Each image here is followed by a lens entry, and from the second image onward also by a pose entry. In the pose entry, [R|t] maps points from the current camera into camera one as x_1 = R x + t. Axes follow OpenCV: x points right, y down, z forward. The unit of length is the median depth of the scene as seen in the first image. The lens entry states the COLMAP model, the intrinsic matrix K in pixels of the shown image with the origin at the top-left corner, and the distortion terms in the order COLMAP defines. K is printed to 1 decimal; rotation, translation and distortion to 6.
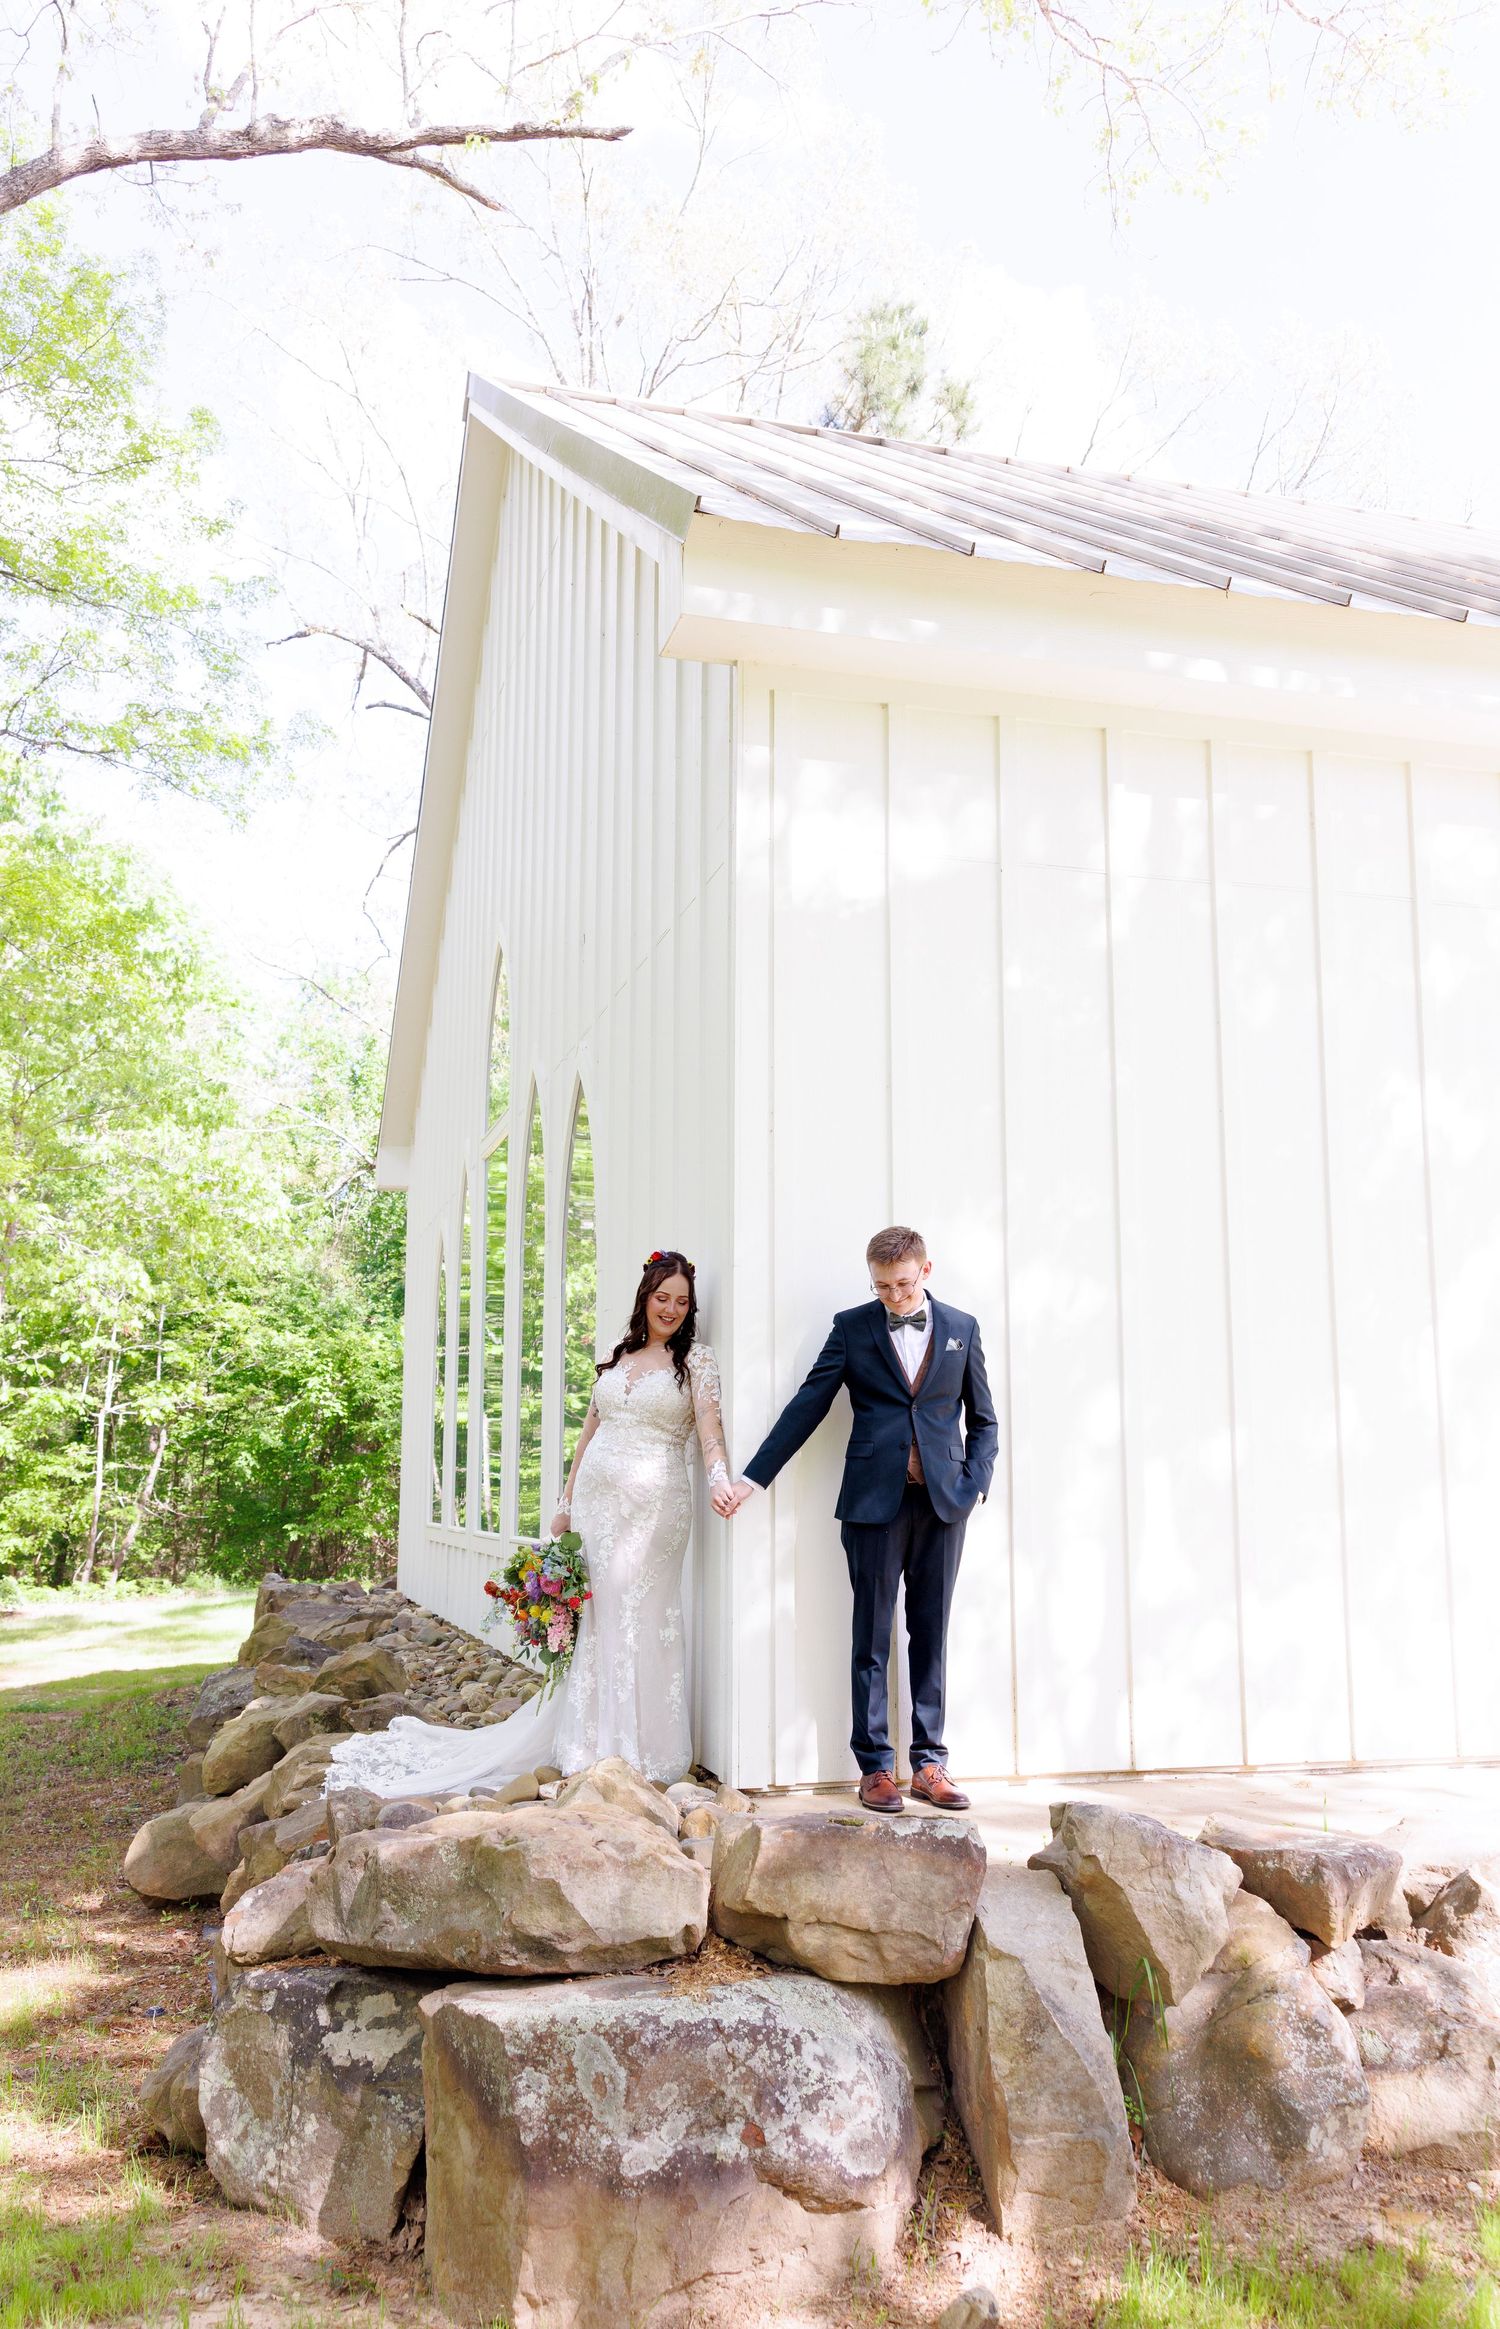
lens RADIAL K [[1950.5, 0, 751.9], [0, 1950.5, 1205.9], [0, 0, 1]] dist [0.002845, 0.003244]
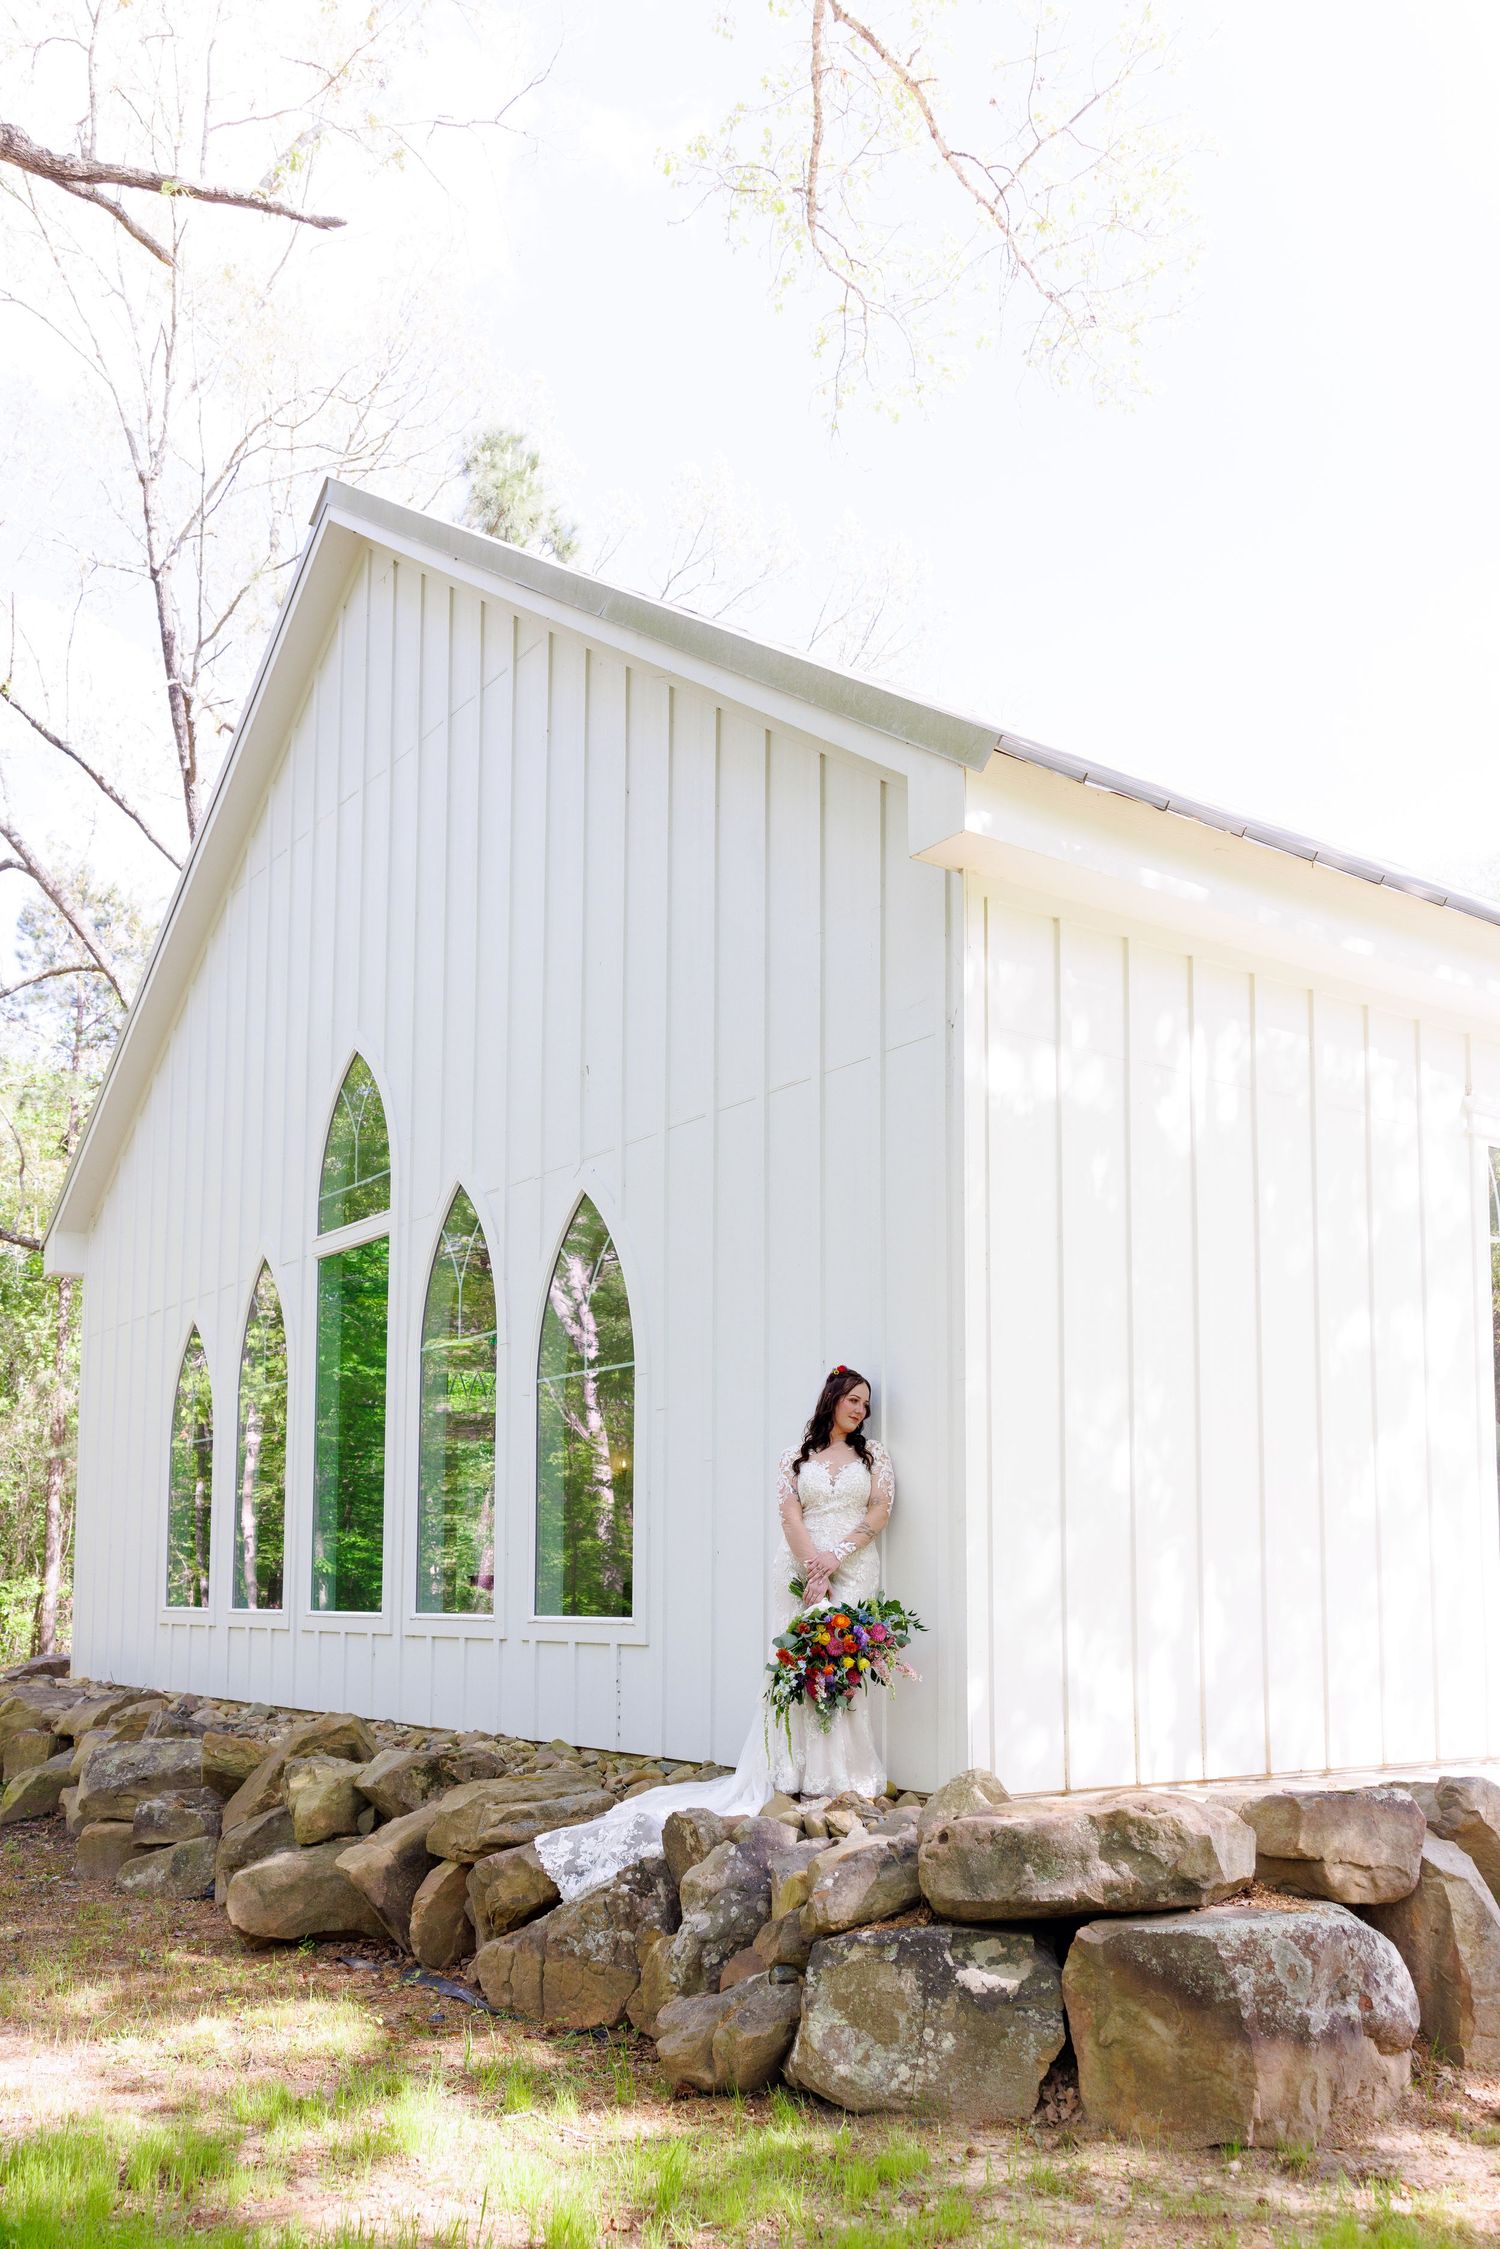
lens RADIAL K [[1928.0, 0, 665.9], [0, 1928.0, 1445.0], [0, 0, 1]] dist [-0.000462, 0.012052]
pose [[0.943586, 0.027912, 0.329950, -0.859364], [-0.050325, 0.996954, 0.059584, 0.014019], [-0.327282, -0.072827, 0.942116, -0.109564]]
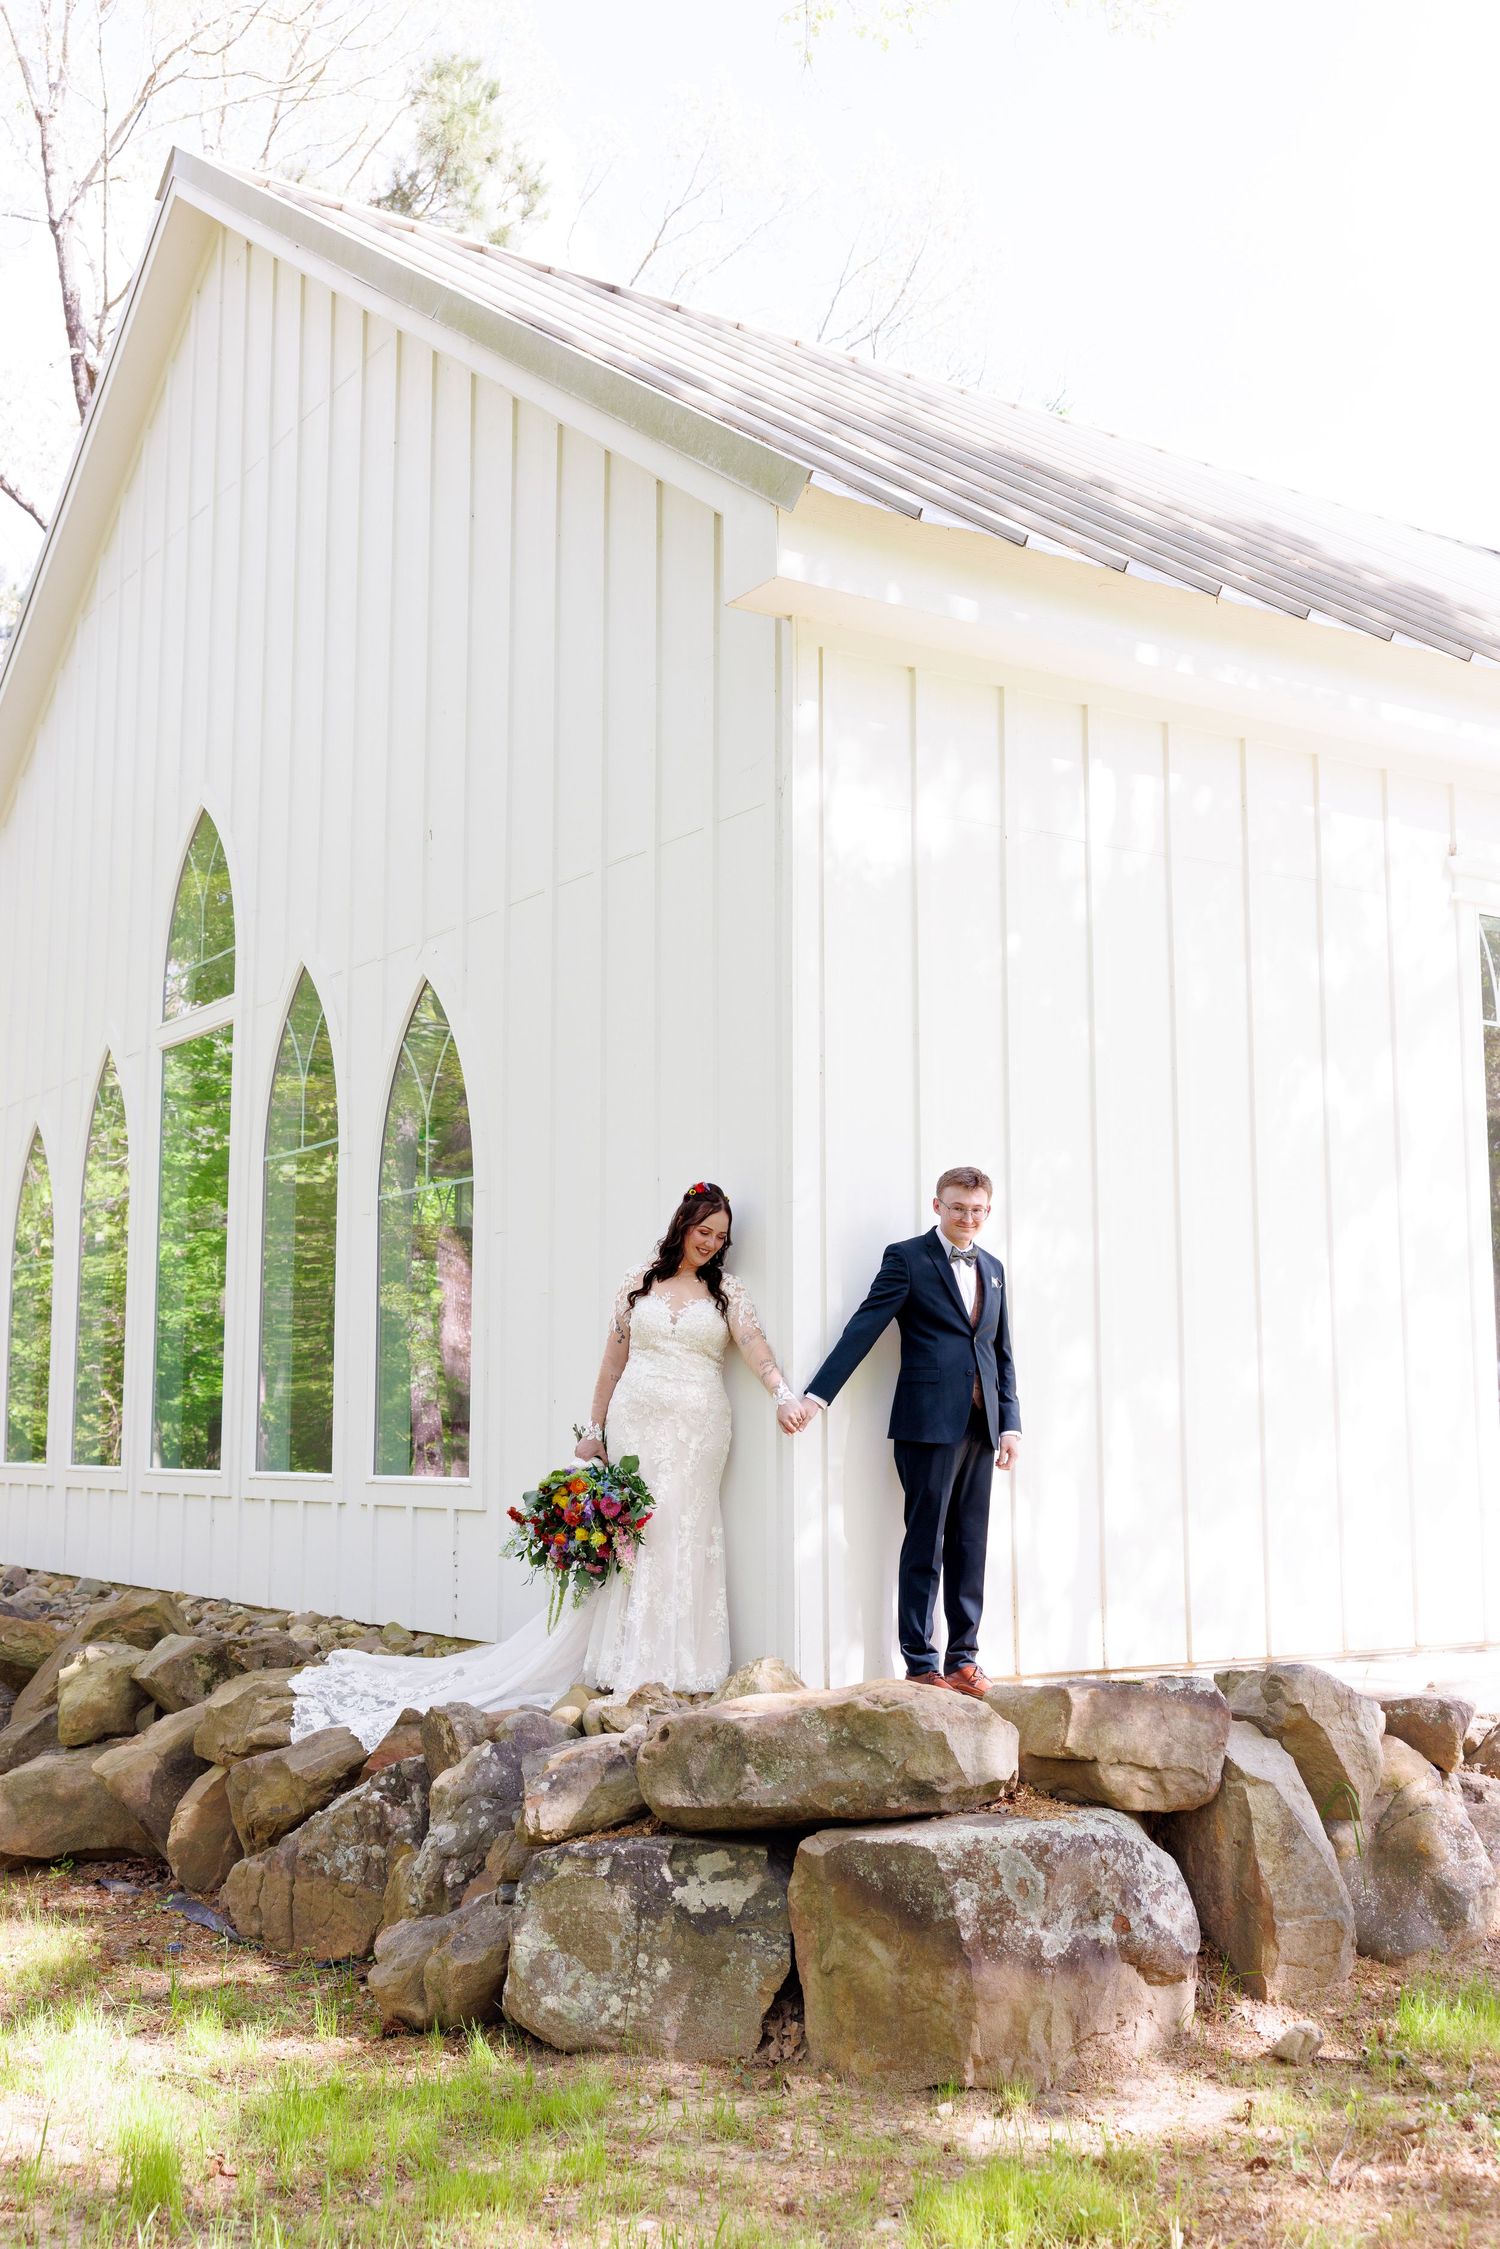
lens RADIAL K [[2426.5, 0, 696.9], [0, 2426.5, 1130.5], [0, 0, 1]] dist [-0.002919, -0.002256]
pose [[0.954281, 0.036116, 0.296720, -0.662809], [-0.041887, 0.999036, 0.013114, -0.033167], [-0.295960, -0.024944, 0.954874, -0.343683]]
